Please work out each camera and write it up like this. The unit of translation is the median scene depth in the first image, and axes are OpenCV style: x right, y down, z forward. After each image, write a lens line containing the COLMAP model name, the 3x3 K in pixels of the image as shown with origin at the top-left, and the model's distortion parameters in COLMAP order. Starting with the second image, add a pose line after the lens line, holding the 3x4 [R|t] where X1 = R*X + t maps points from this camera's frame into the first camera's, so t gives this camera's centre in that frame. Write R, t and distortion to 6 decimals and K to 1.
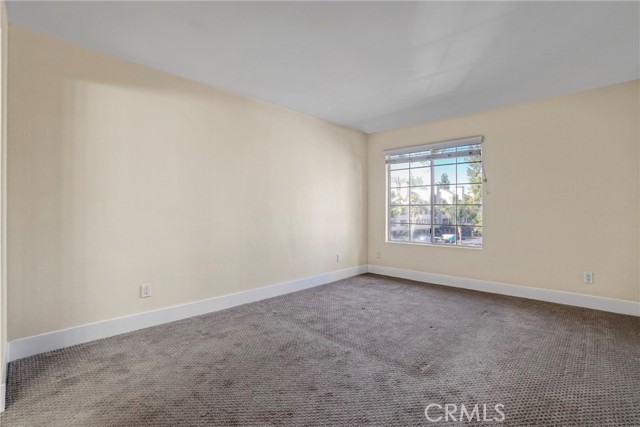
lens RADIAL K [[295.2, 0, 318.3], [0, 295.2, 211.9], [0, 0, 1]] dist [-0.045701, 0.003915]
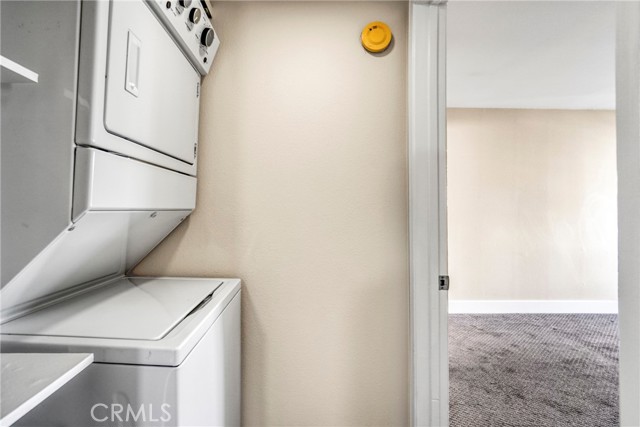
lens RADIAL K [[307.0, 0, 319.1], [0, 307.0, 214.8], [0, 0, 1]] dist [0.004814, 0.002000]
pose [[0.710122, 0.000054, -0.704078, 0.019970], [0.002709, 0.999992, 0.002809, -0.044642], [0.704073, -0.003902, 0.710117, -0.333301]]
